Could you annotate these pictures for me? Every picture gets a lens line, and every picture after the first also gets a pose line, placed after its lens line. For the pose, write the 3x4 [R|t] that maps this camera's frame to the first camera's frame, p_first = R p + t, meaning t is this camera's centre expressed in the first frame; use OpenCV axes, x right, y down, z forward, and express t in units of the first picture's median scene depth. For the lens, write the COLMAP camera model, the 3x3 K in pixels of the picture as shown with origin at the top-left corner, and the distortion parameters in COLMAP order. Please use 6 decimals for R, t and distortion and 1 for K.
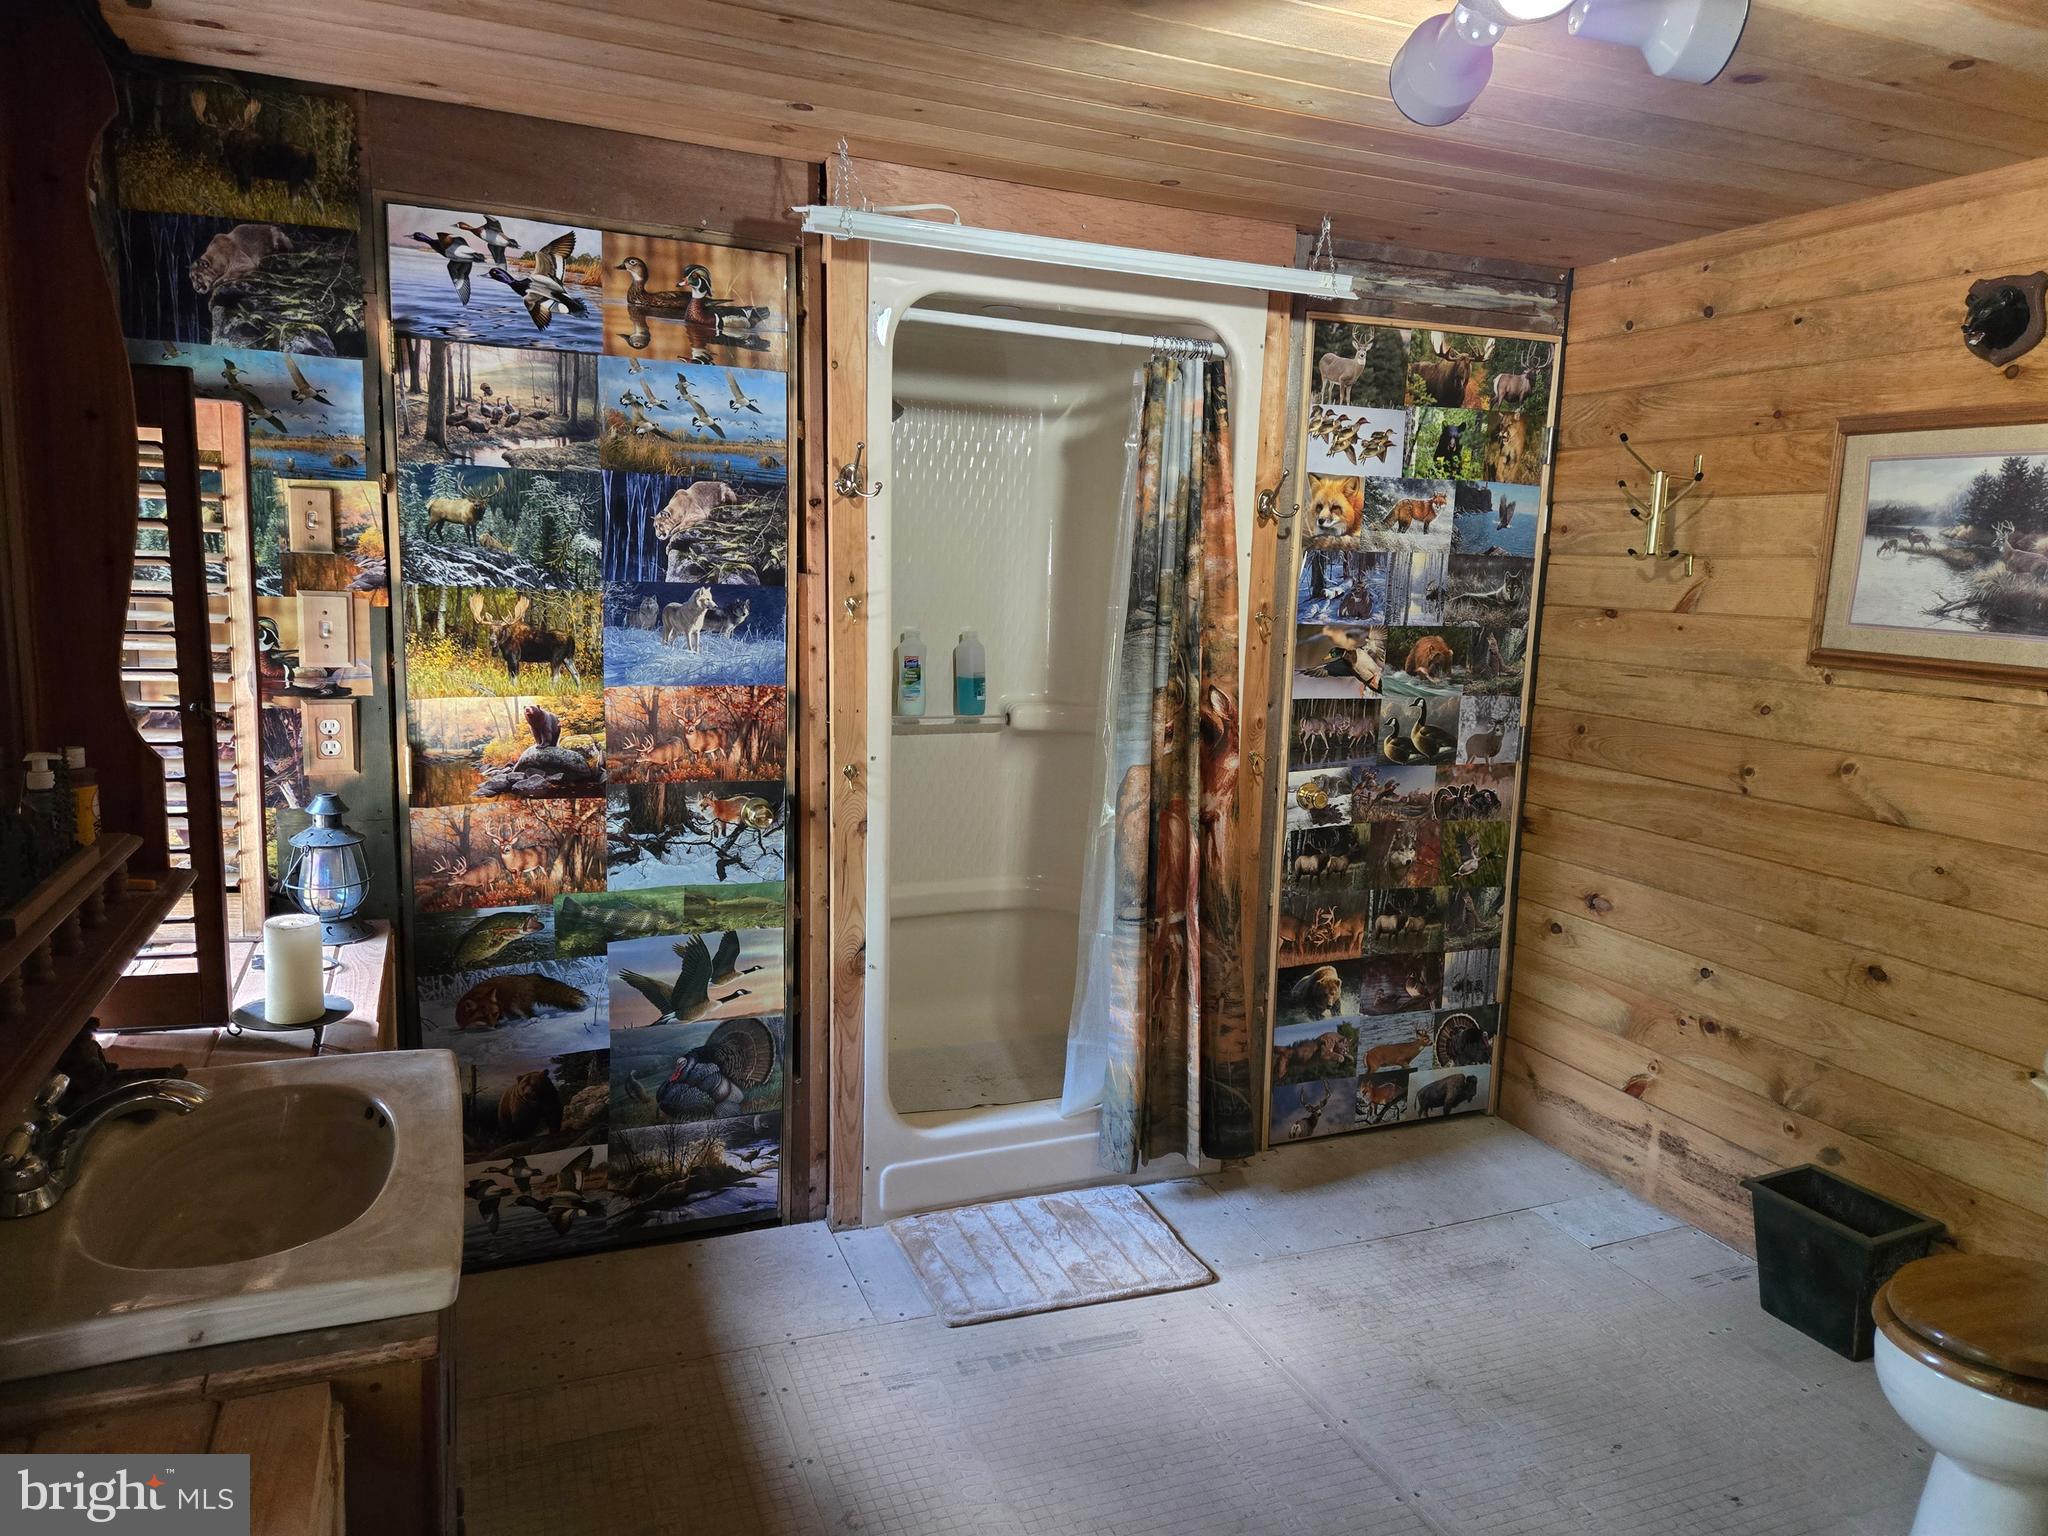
lens RADIAL K [[1373.7, 0, 1033.3], [0, 1373.7, 758.6], [0, 0, 1]] dist [0.087595, -0.085847]
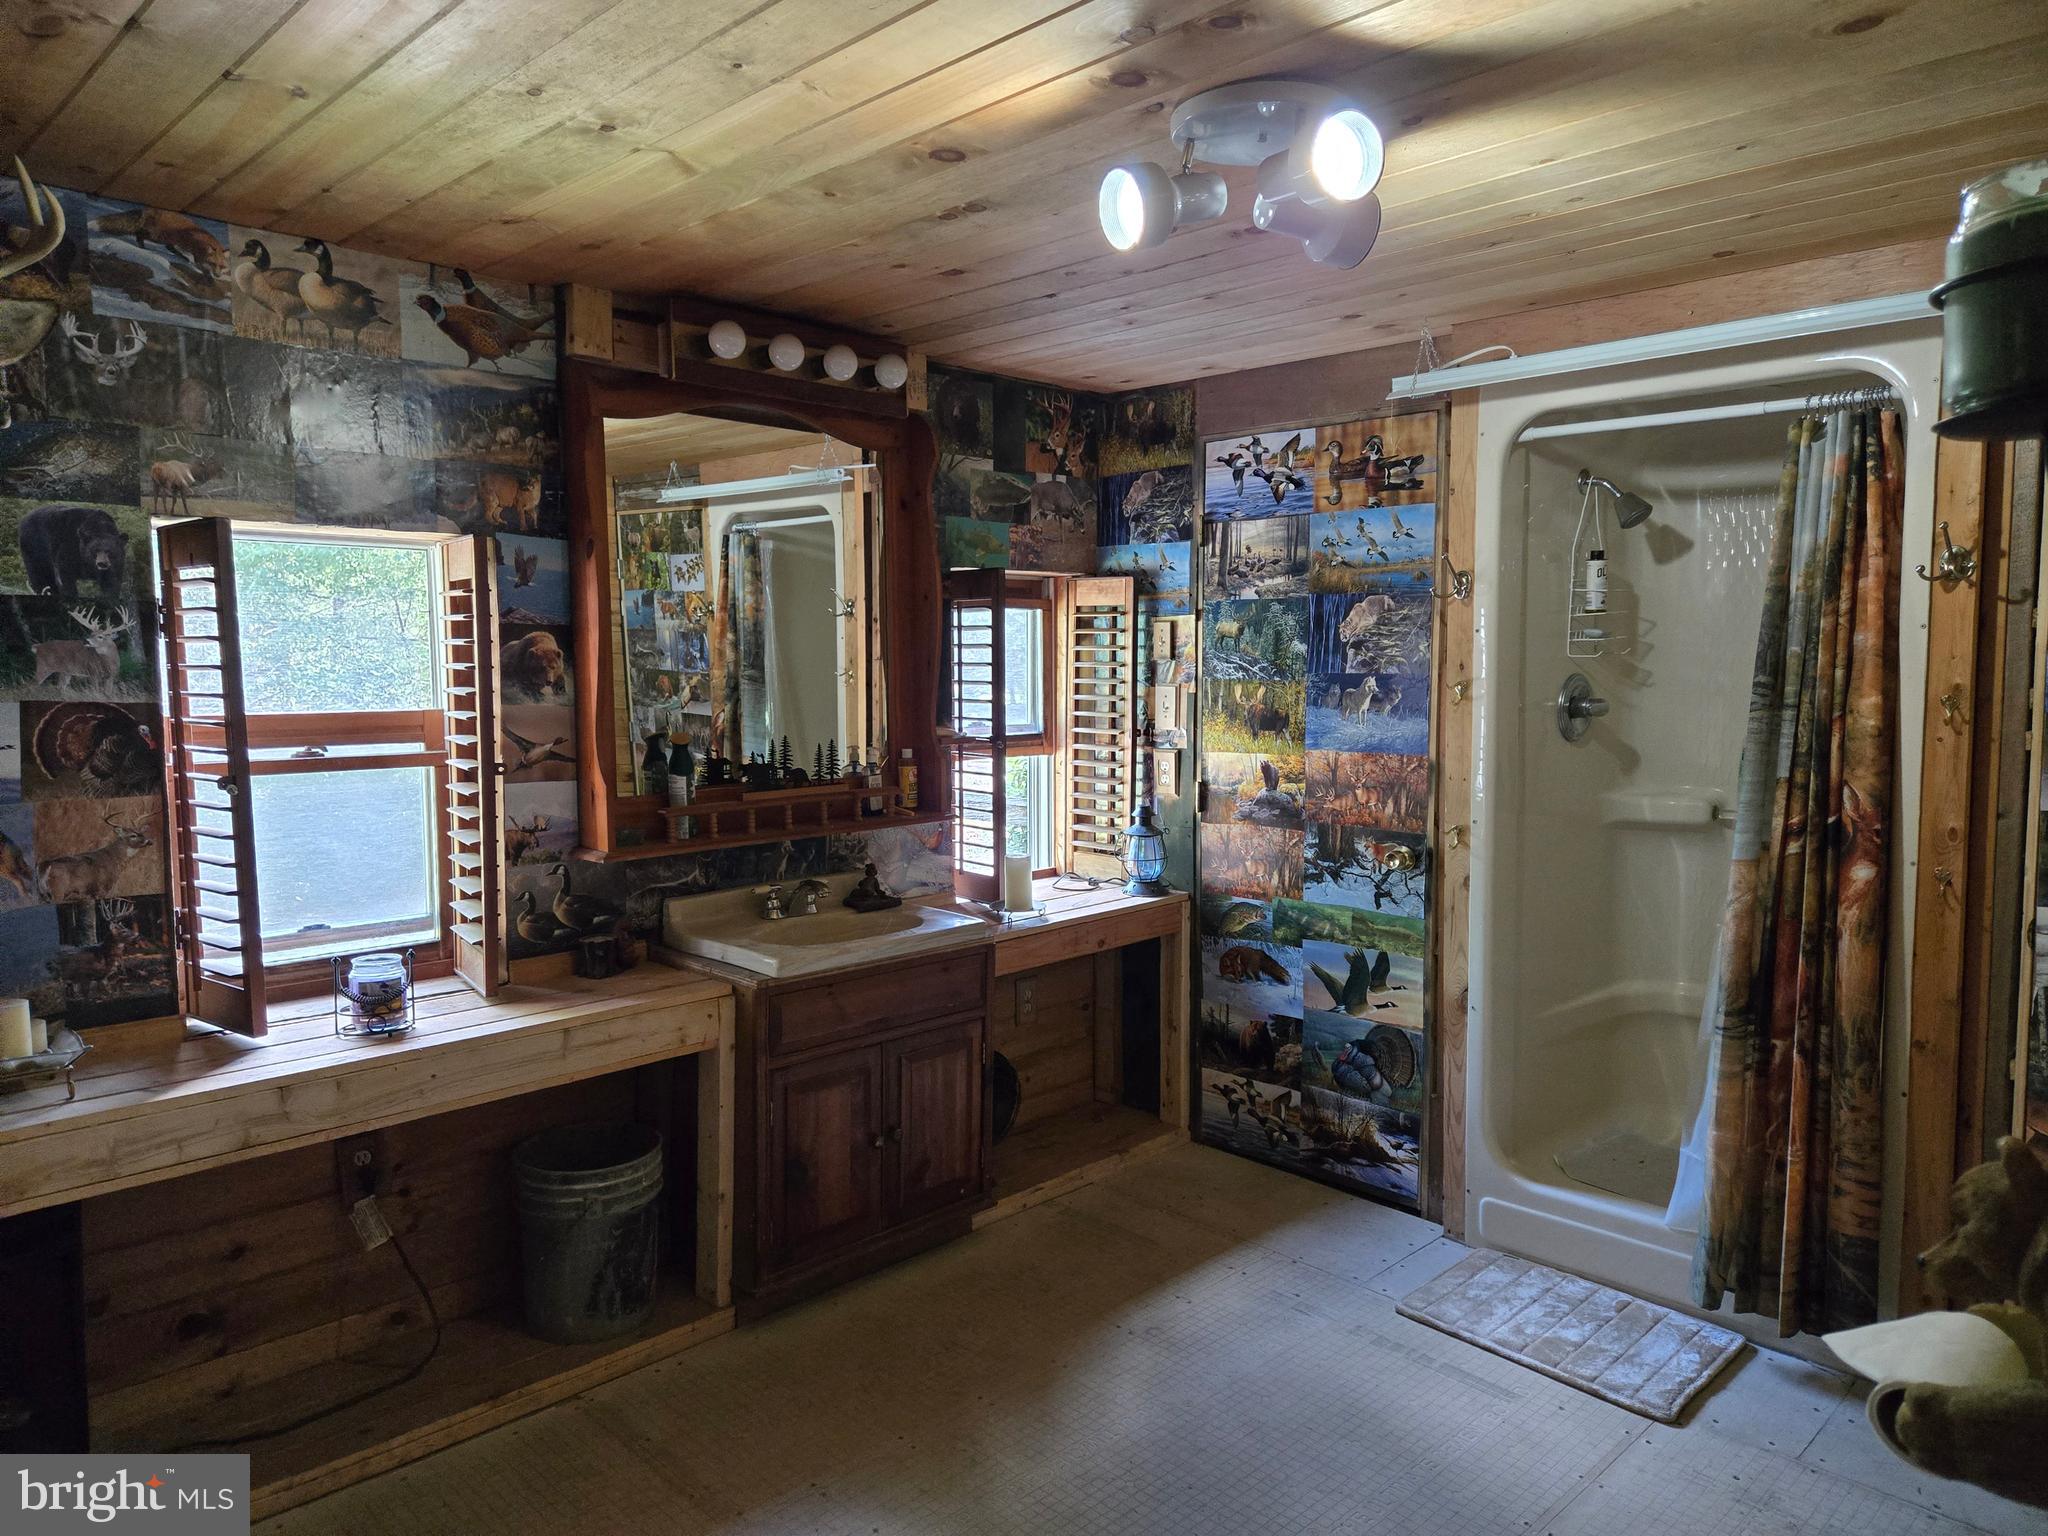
lens RADIAL K [[1373.7, 0, 1033.3], [0, 1373.7, 758.6], [0, 0, 1]] dist [0.087595, -0.085847]
pose [[0.378488, 0.034863, -0.924949, 0.849063], [-0.119470, 0.992772, -0.011467, 0.004792], [0.917864, 0.114844, 0.379917, 0.230947]]
